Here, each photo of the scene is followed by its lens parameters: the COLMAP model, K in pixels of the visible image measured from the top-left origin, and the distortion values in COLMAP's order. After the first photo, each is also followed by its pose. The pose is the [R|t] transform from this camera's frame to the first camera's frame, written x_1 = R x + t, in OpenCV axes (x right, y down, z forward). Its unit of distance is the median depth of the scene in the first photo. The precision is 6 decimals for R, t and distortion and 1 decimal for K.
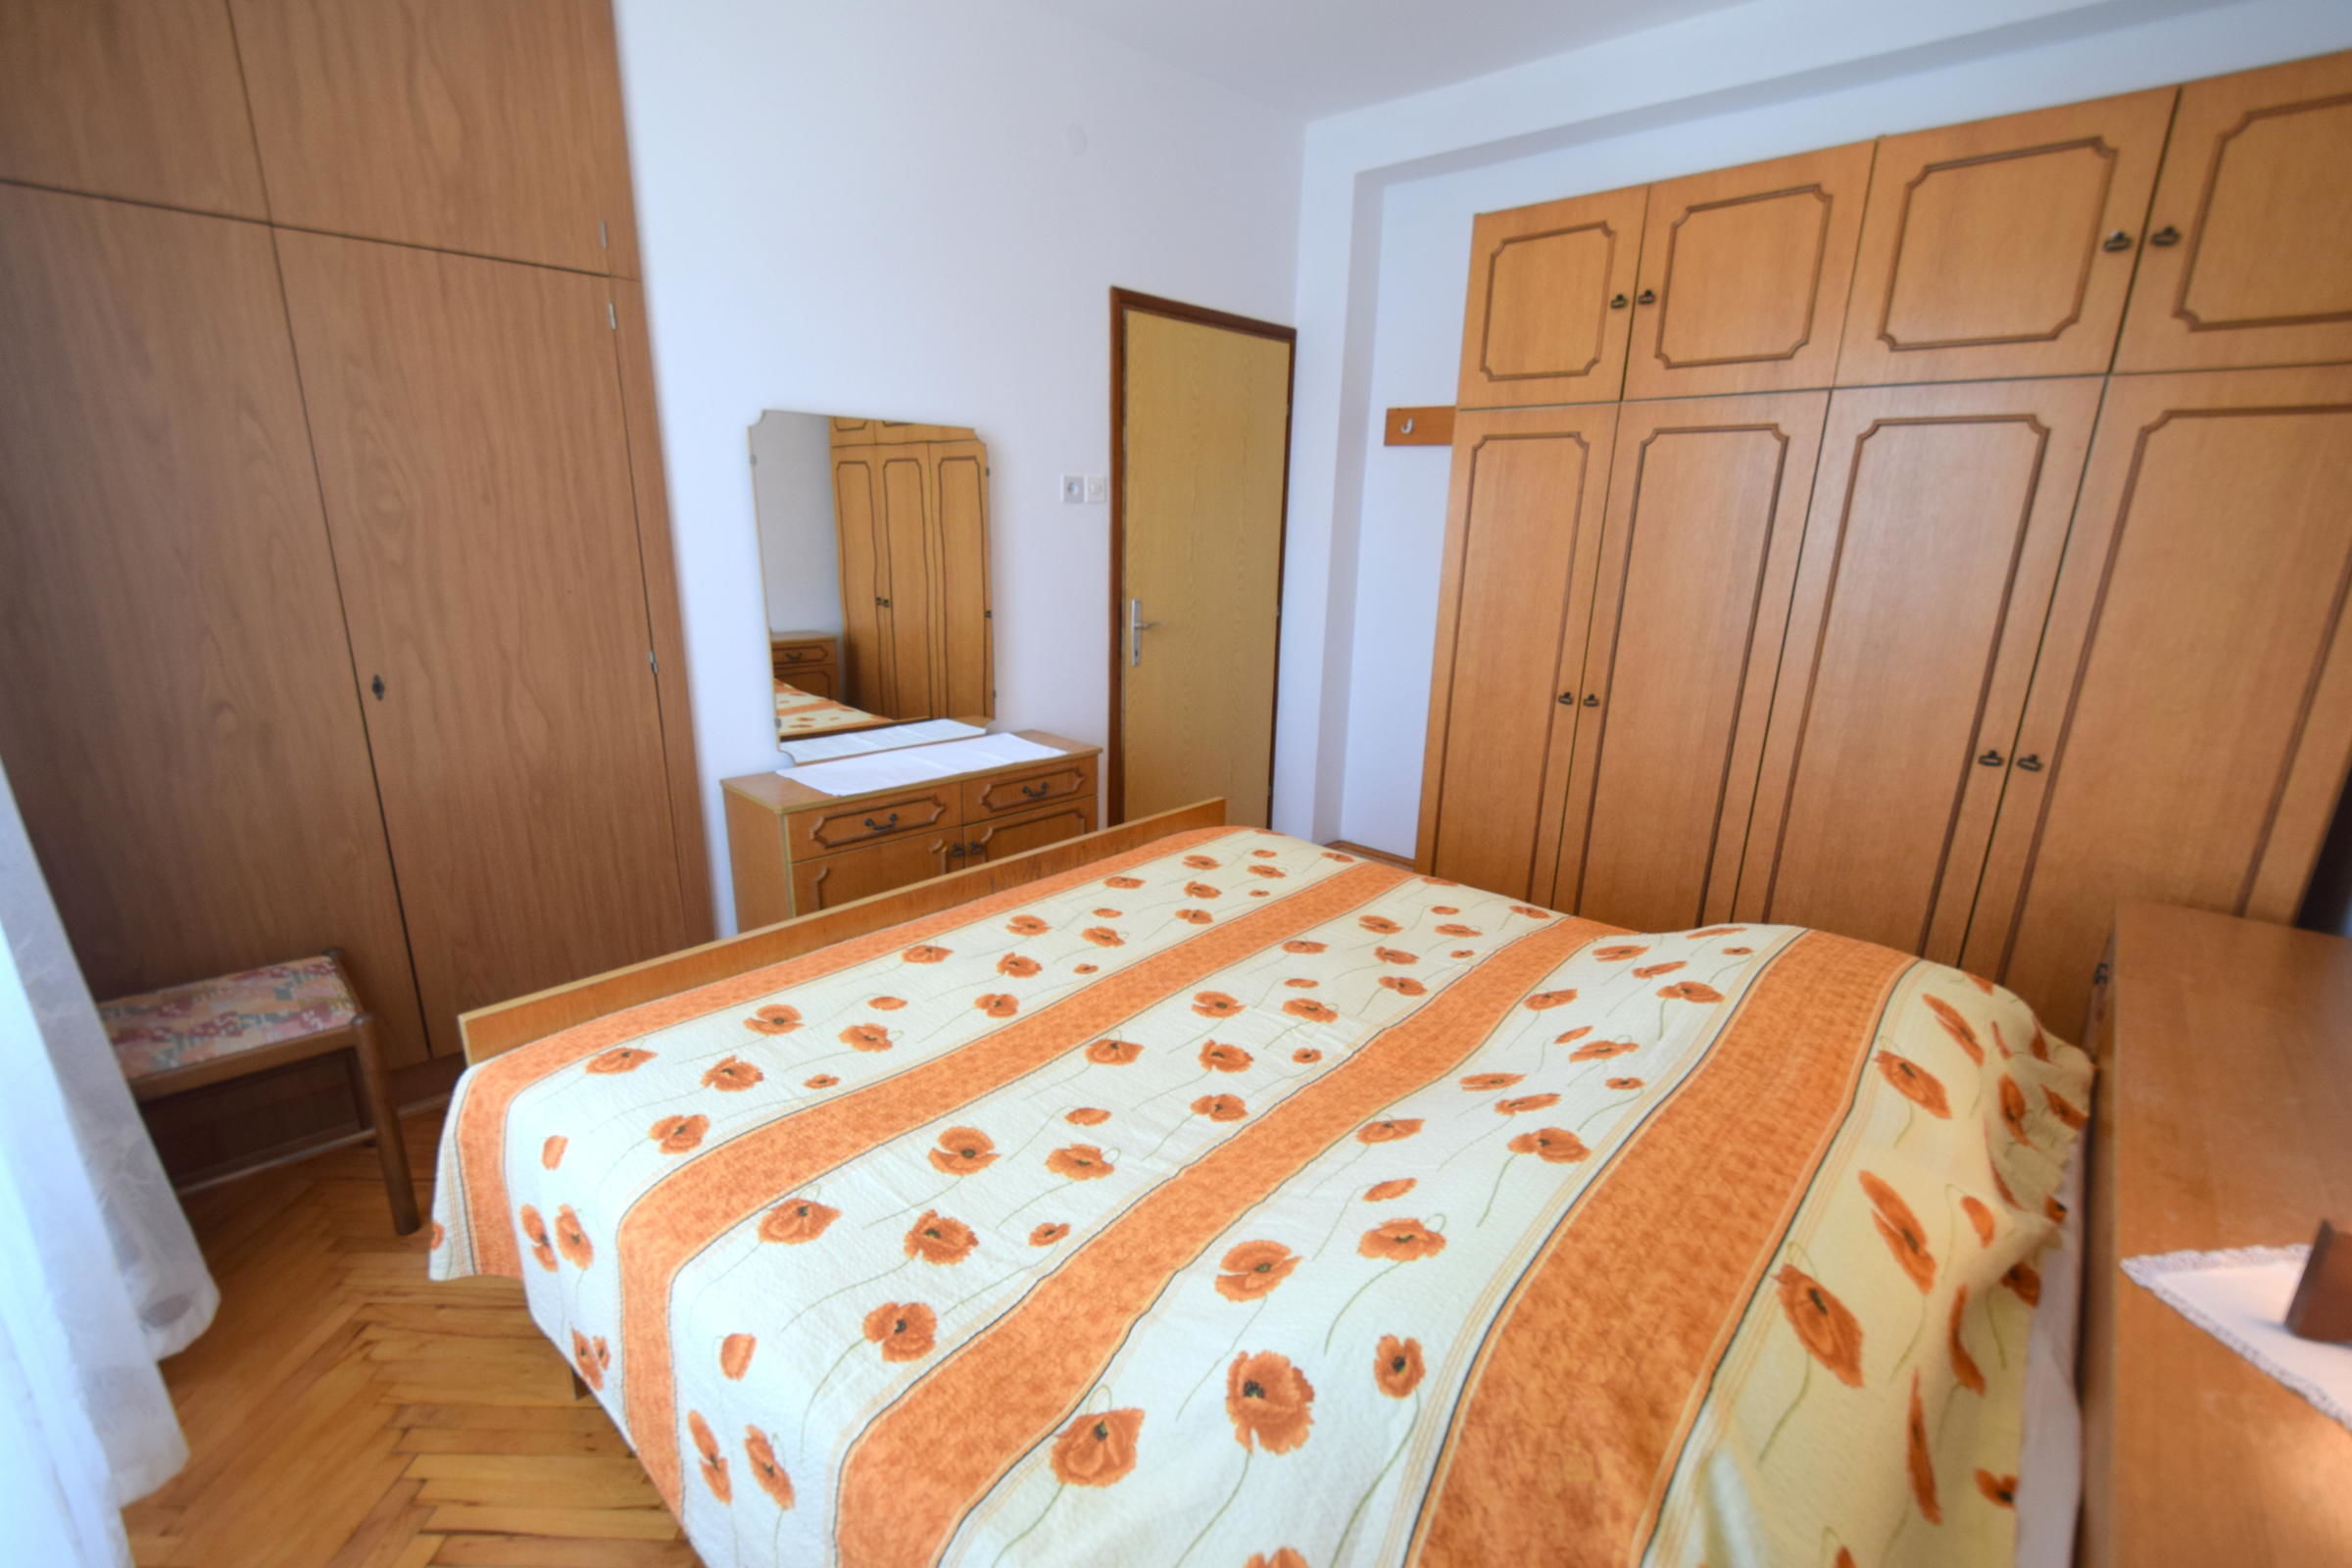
lens RADIAL K [[1051.5, 0, 1230.5], [0, 1051.5, 827.6], [0, 0, 1]] dist [0.002228, -0.008303]
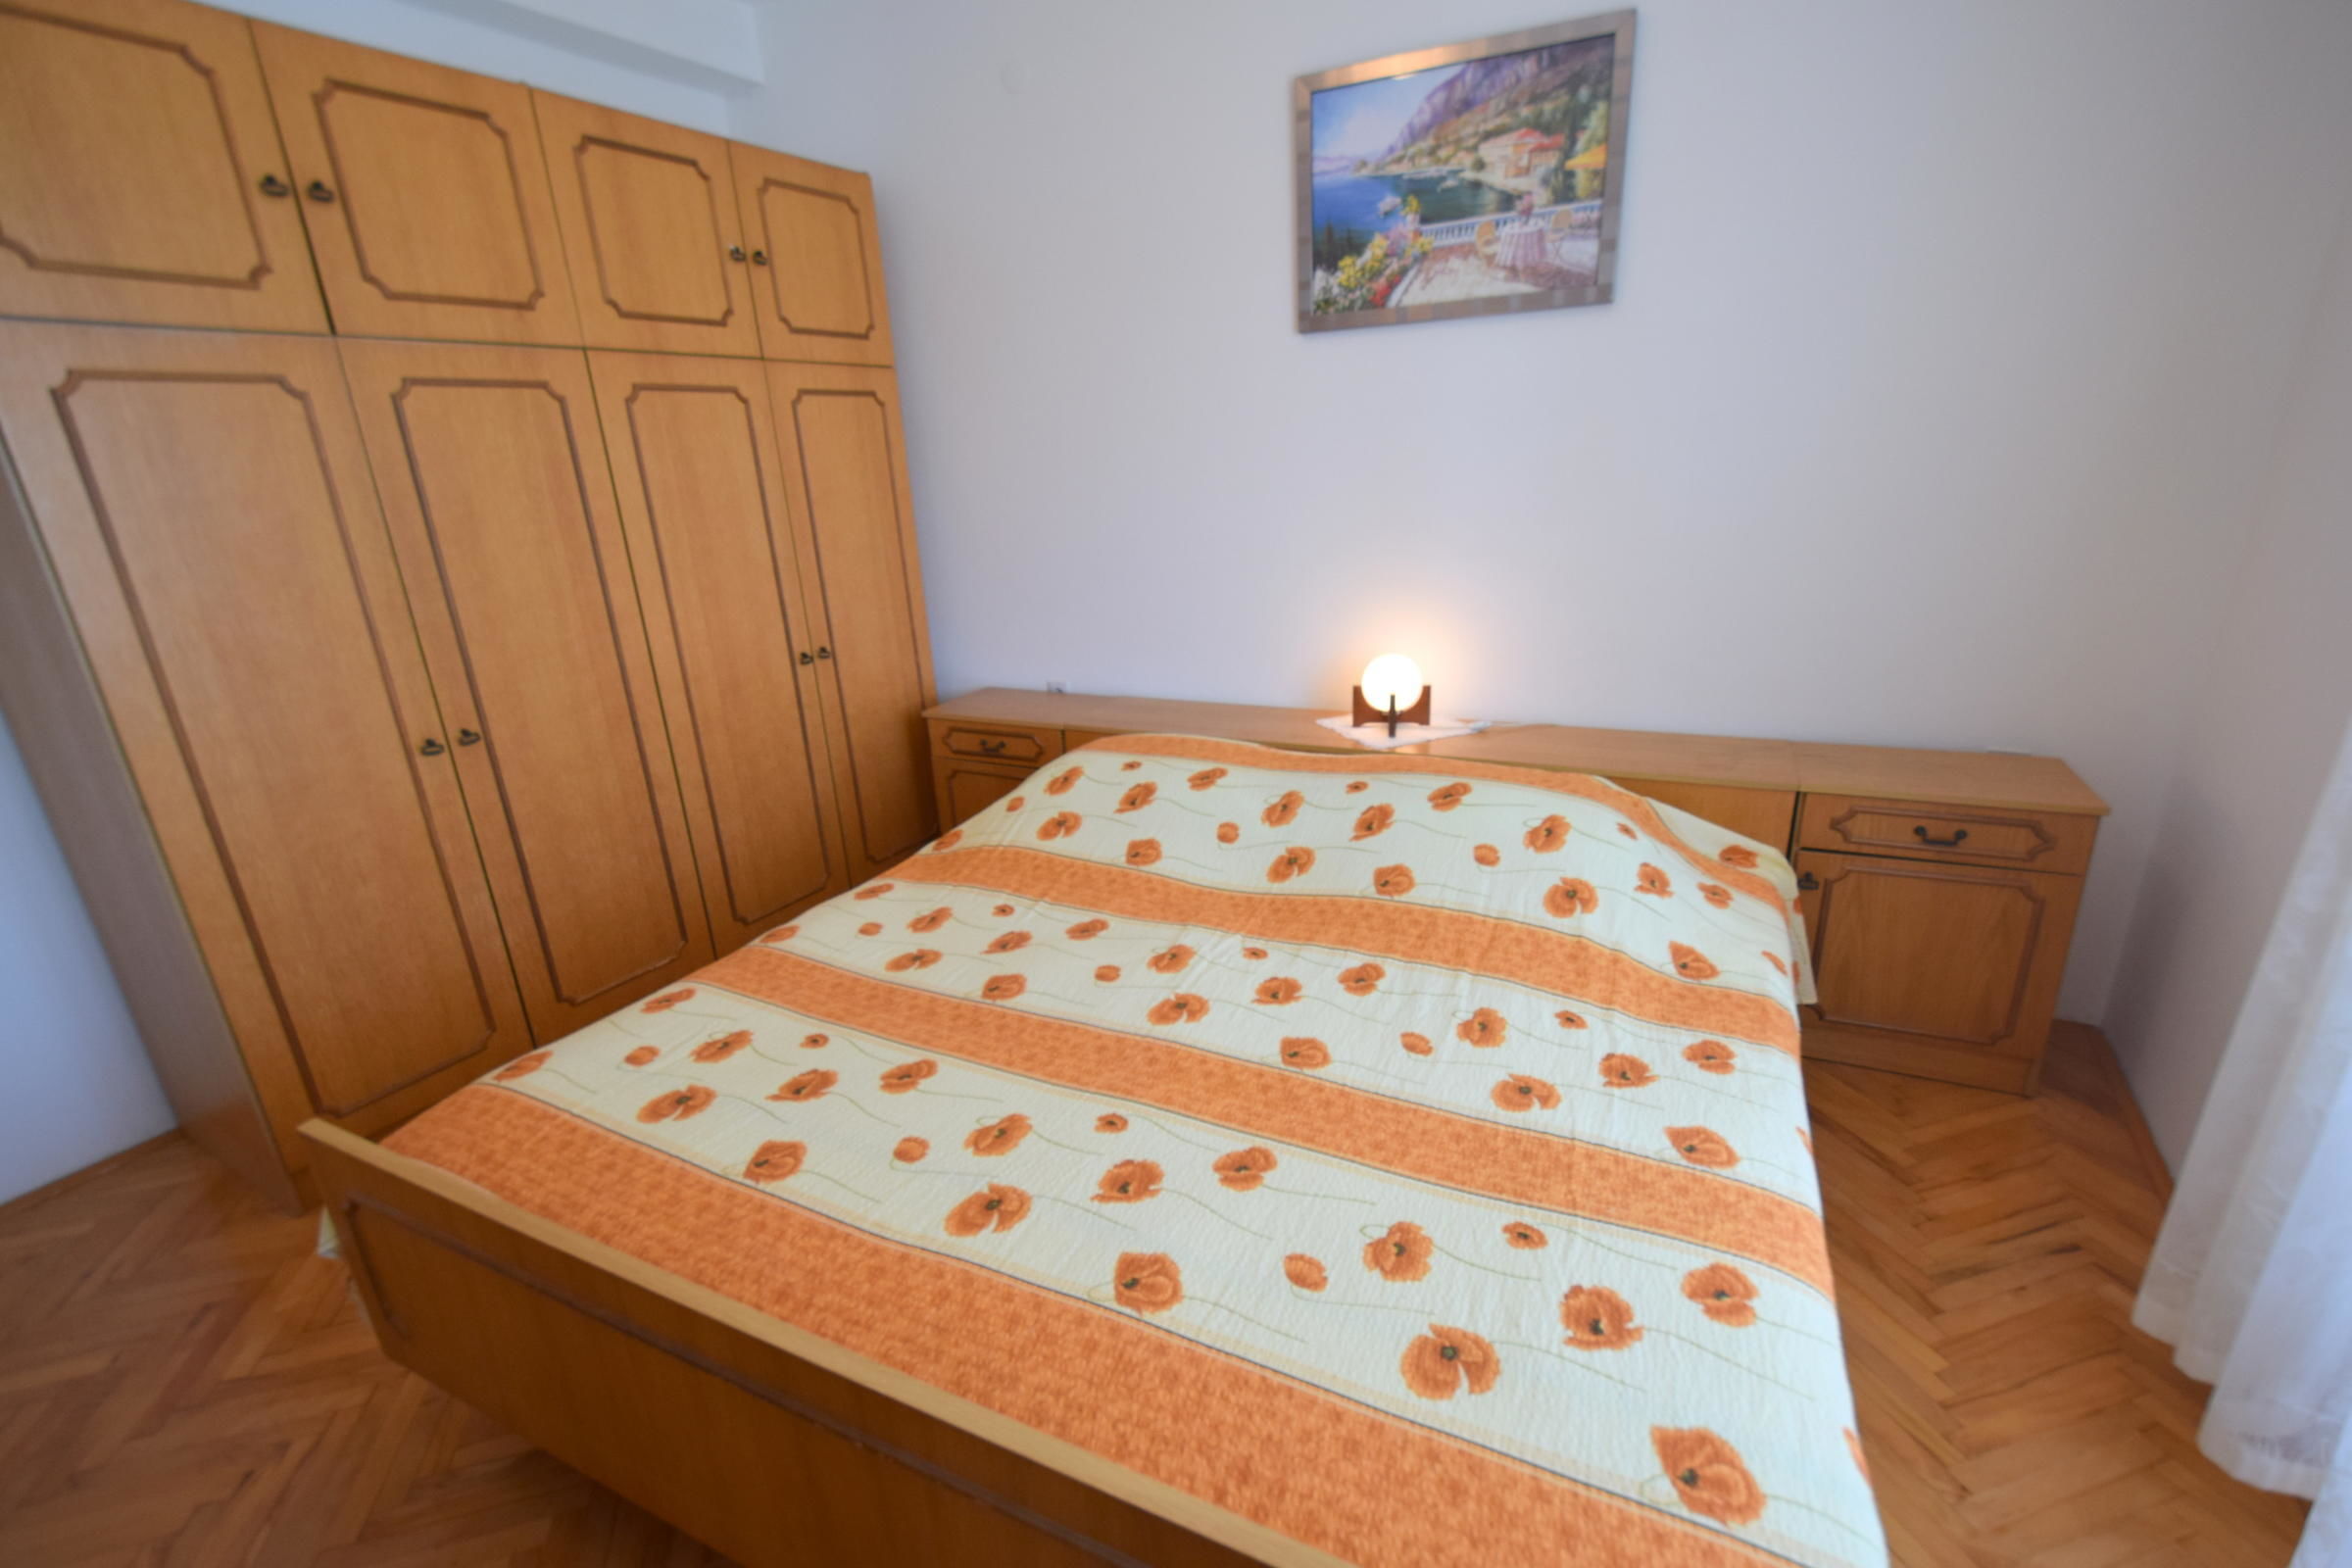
lens RADIAL K [[1012.0, 0, 1185.7], [0, 1012.0, 805.4], [0, 0, 1]] dist [0.003121, -0.006629]
pose [[-0.245779, -0.332324, 0.910579, -0.630179], [0.311543, 0.862470, 0.398856, -0.280527], [-0.917896, 0.381715, -0.108444, 0.836152]]
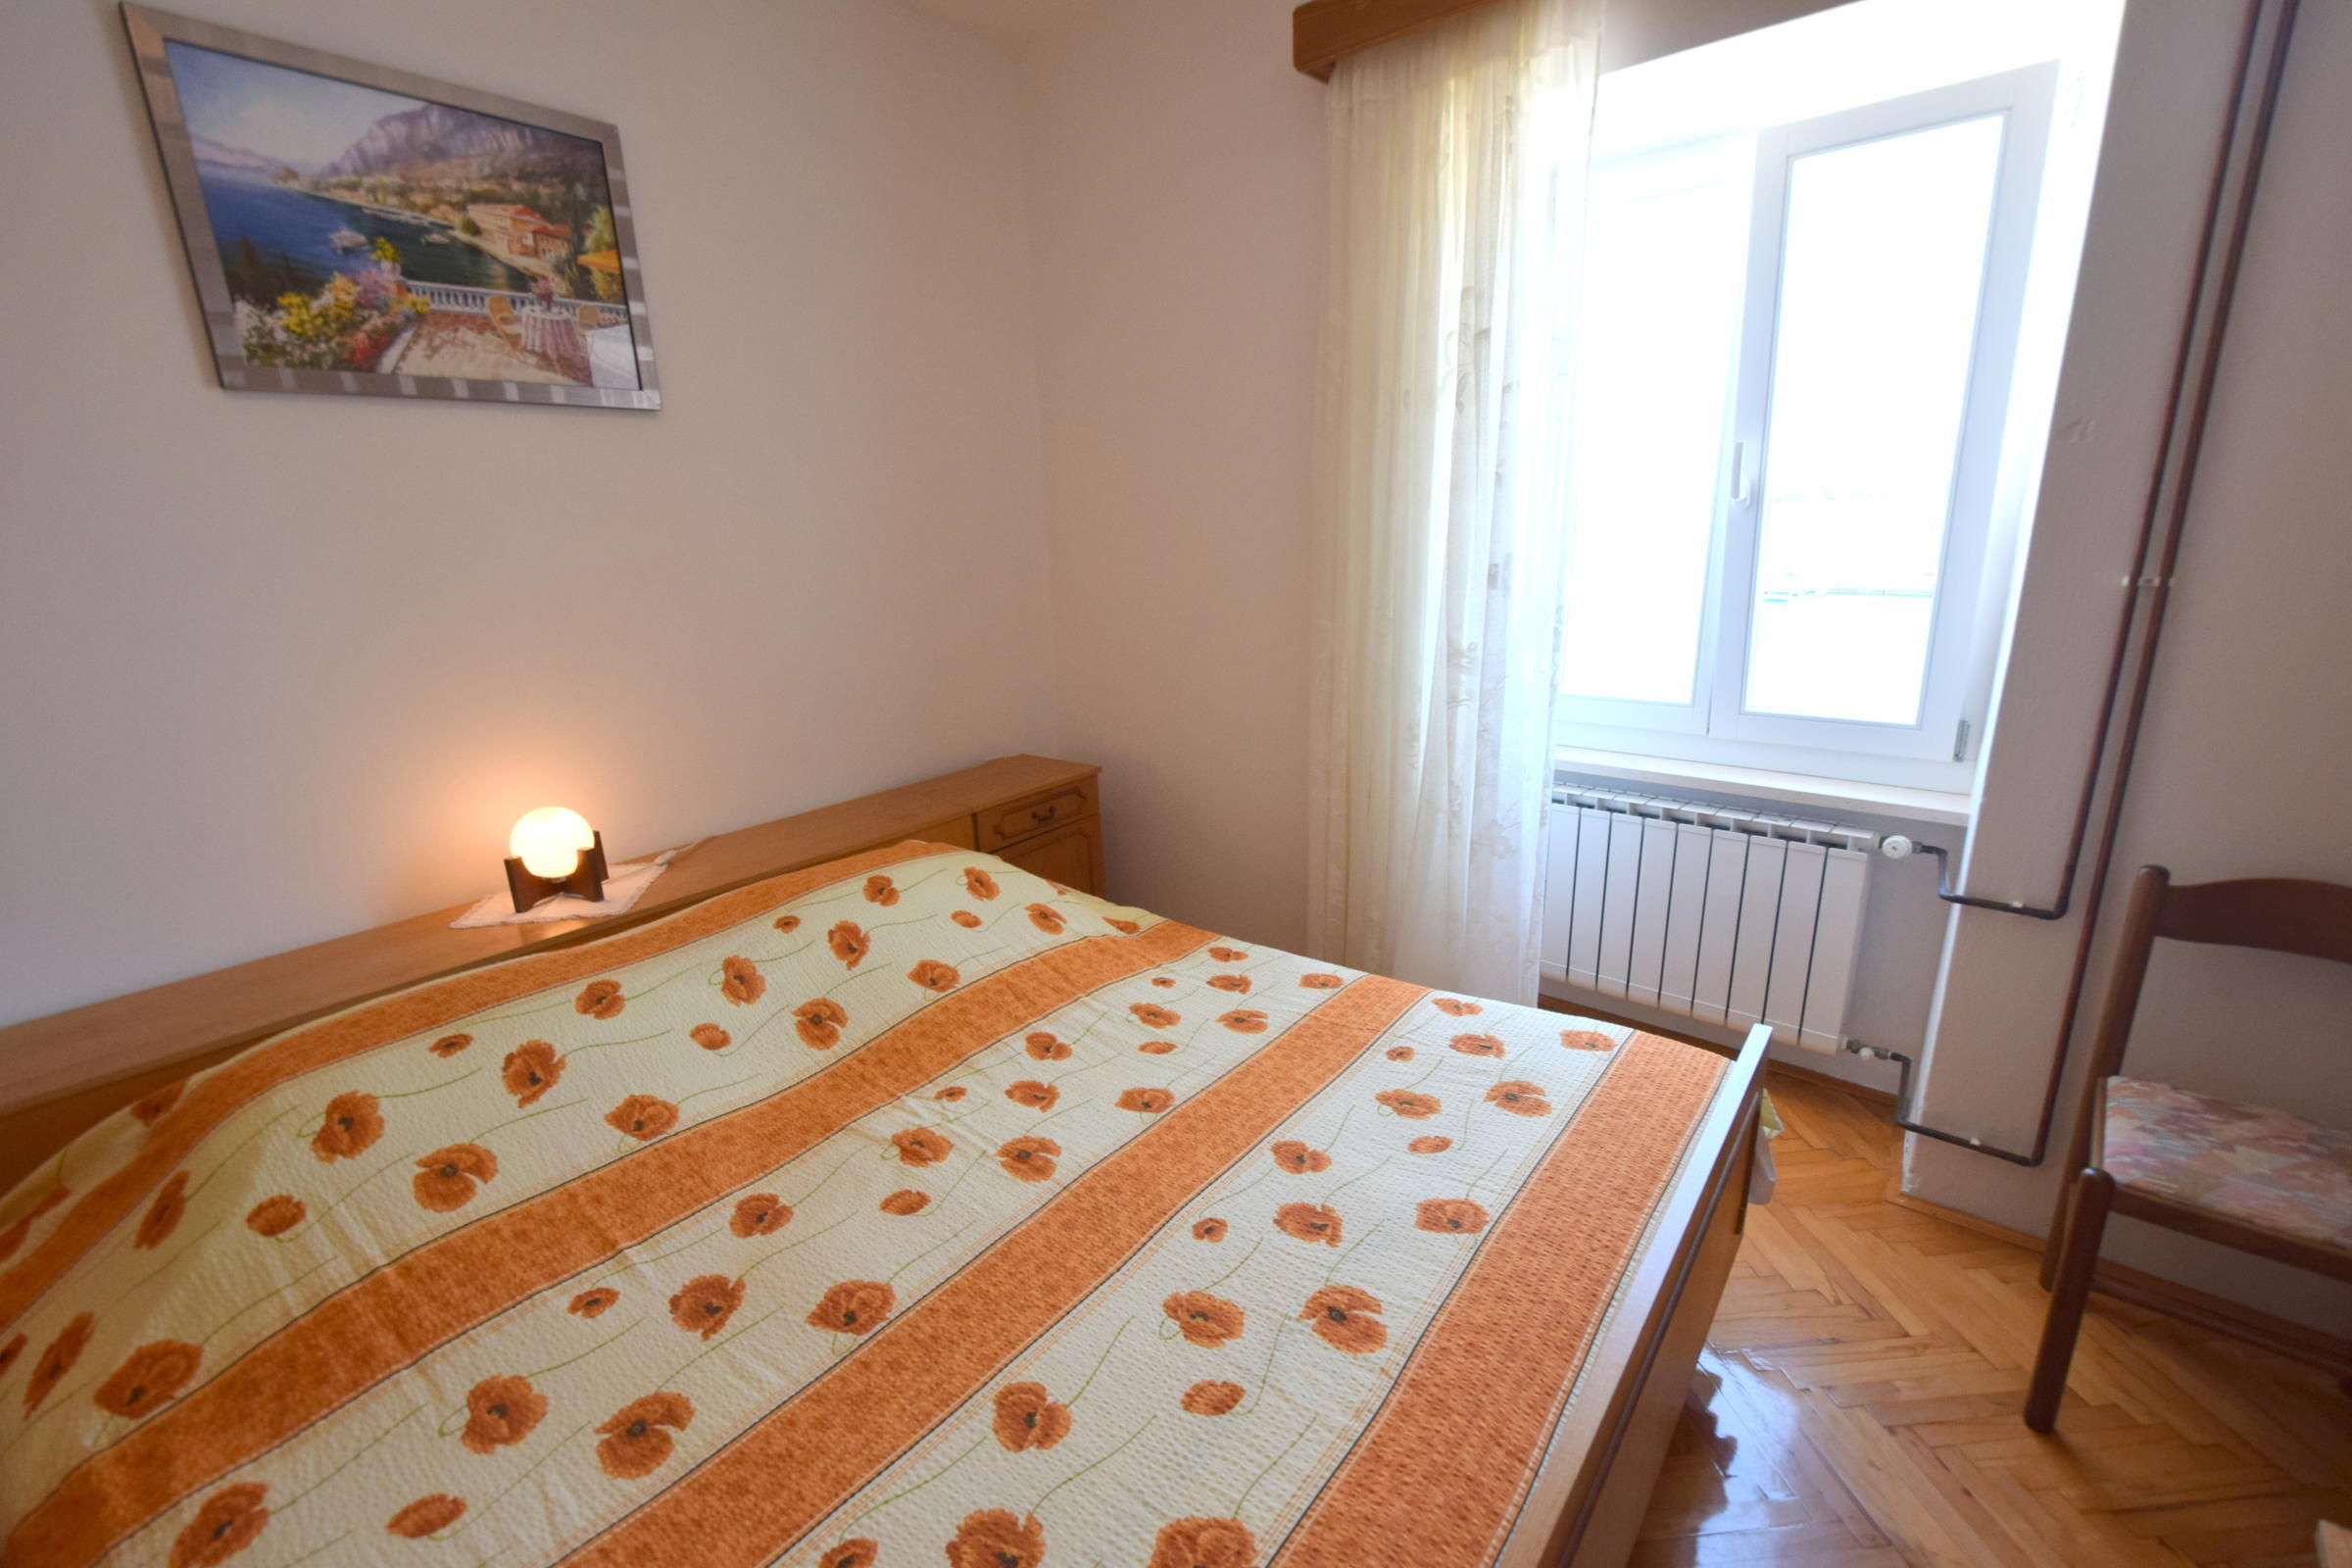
lens RADIAL K [[1012.0, 0, 1185.7], [0, 1012.0, 805.4], [0, 0, 1]] dist [0.003121, -0.006629]
pose [[-0.999564, 0.014280, -0.025834, -0.096111], [-0.001759, 0.844819, 0.535049, -0.392190], [0.029466, 0.534861, -0.844426, 1.240923]]
